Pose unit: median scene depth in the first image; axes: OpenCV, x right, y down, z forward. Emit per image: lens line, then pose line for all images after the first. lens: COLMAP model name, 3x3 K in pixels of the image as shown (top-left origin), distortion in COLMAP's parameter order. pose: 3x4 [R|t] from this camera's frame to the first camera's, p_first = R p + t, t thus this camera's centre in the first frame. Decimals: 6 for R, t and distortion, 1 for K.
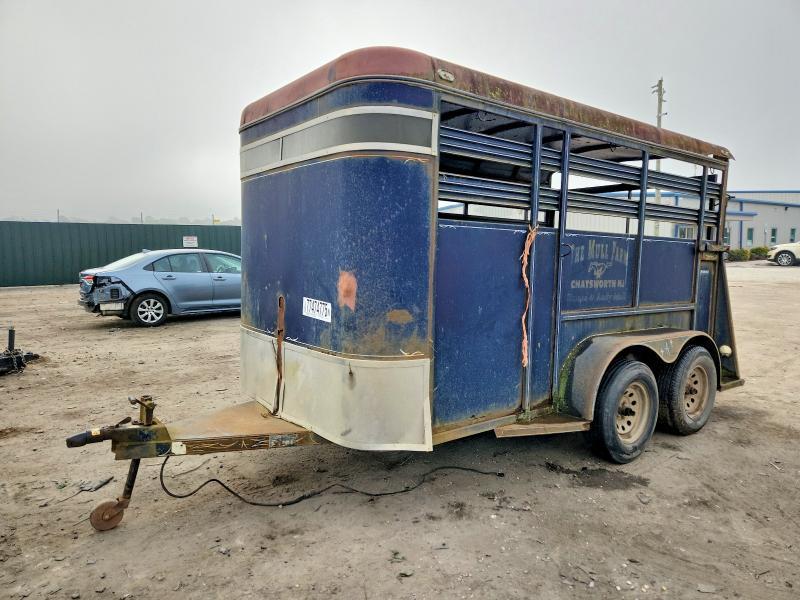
lens RADIAL K [[544.4, 0, 407.4], [0, 544.4, 308.5], [0, 0, 1]] dist [0.002711, -0.004794]
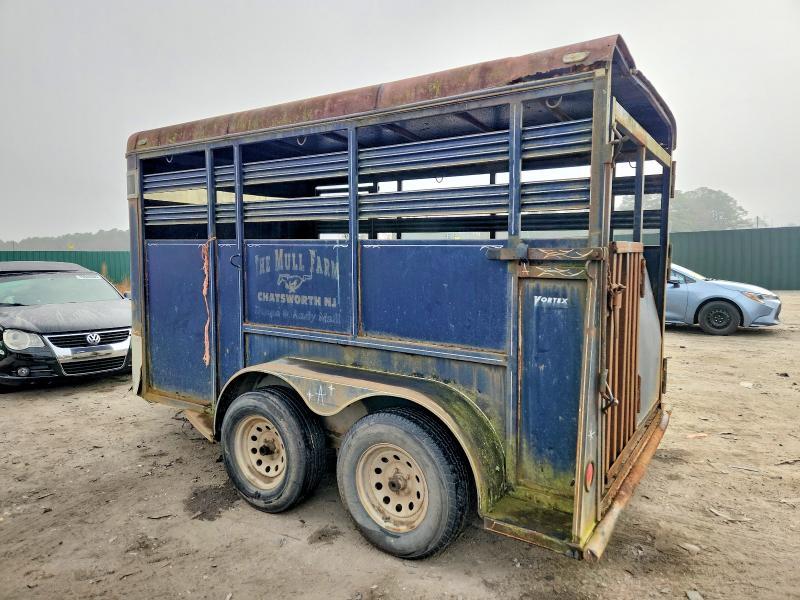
lens RADIAL K [[544.4, 0, 408.0], [0, 544.4, 292.9], [0, 0, 1]] dist [0.002711, -0.004794]
pose [[0.332009, 0.053363, -0.941765, 1.277608], [-0.089851, 0.995648, 0.024740, -0.096941], [0.938987, 0.076404, 0.335359, 0.915522]]
